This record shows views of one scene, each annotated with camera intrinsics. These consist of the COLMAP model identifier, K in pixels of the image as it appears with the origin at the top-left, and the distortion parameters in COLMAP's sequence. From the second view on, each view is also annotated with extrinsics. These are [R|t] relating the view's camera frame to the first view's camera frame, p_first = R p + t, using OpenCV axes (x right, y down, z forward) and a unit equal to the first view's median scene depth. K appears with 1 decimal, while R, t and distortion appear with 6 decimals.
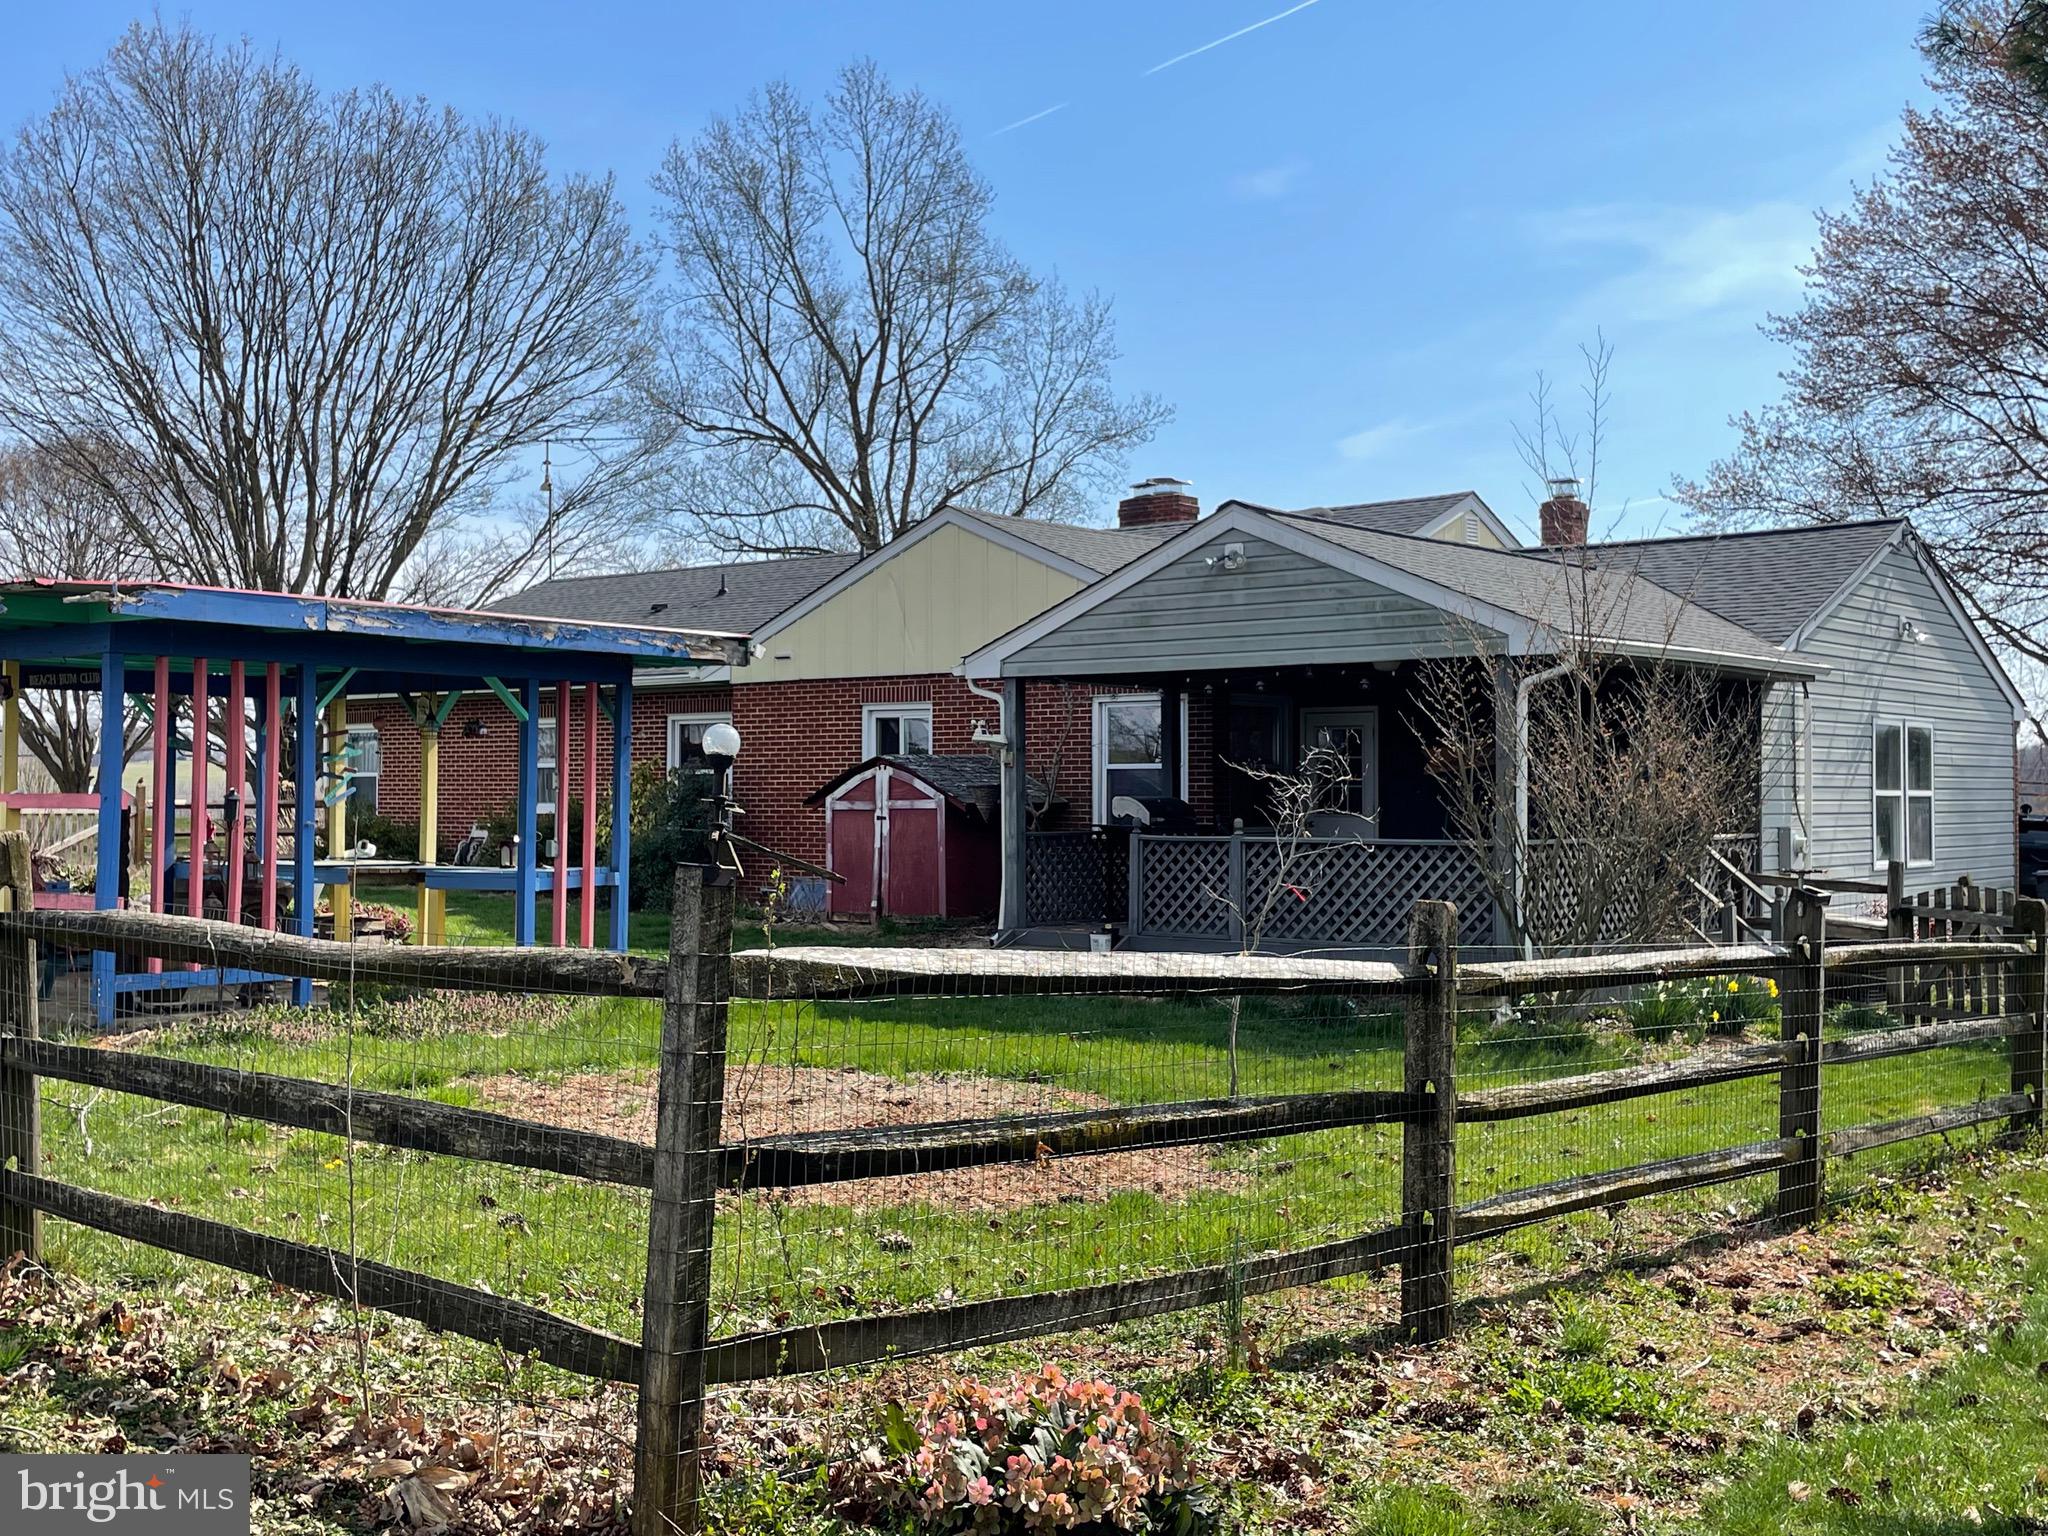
lens RADIAL K [[2188.6, 0, 1022.5], [0, 2188.6, 770.0], [0, 0, 1]] dist [0.031203, 0.000000]
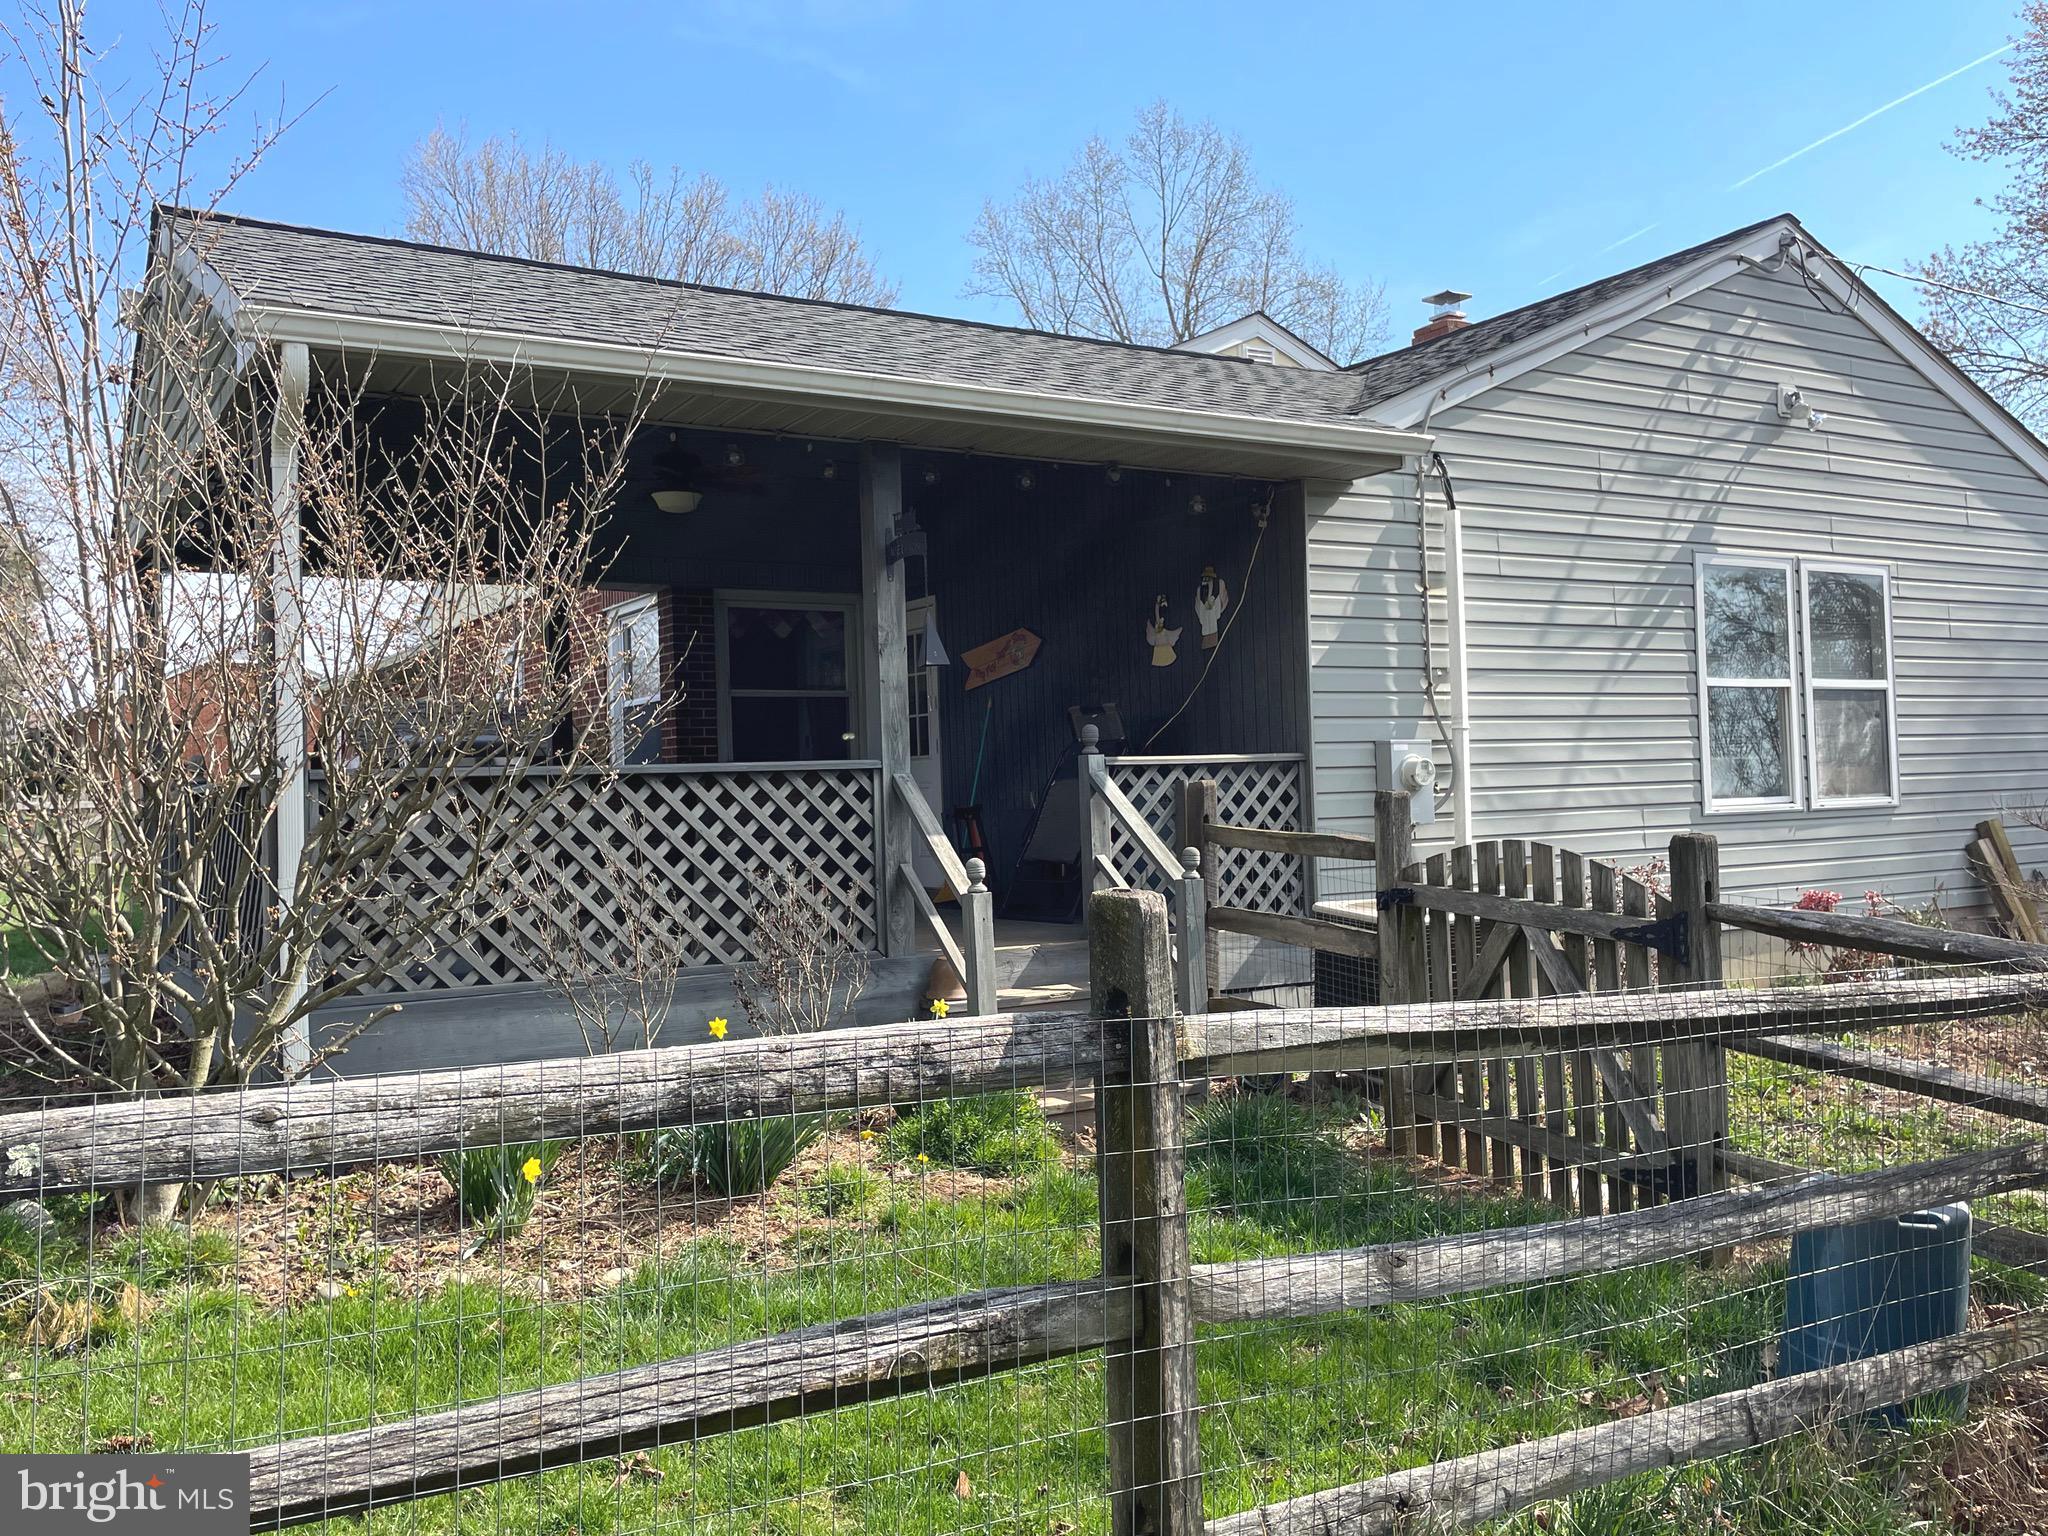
lens RADIAL K [[1671.9, 0, 1024.3], [0, 1671.9, 757.5], [0, 0, 1]] dist [0.003716, 0.011023]
pose [[0.940650, -0.038102, -0.337233, 0.347266], [0.036116, 0.999274, -0.012165, 0.027873], [0.337451, -0.000737, 0.941343, 0.494686]]
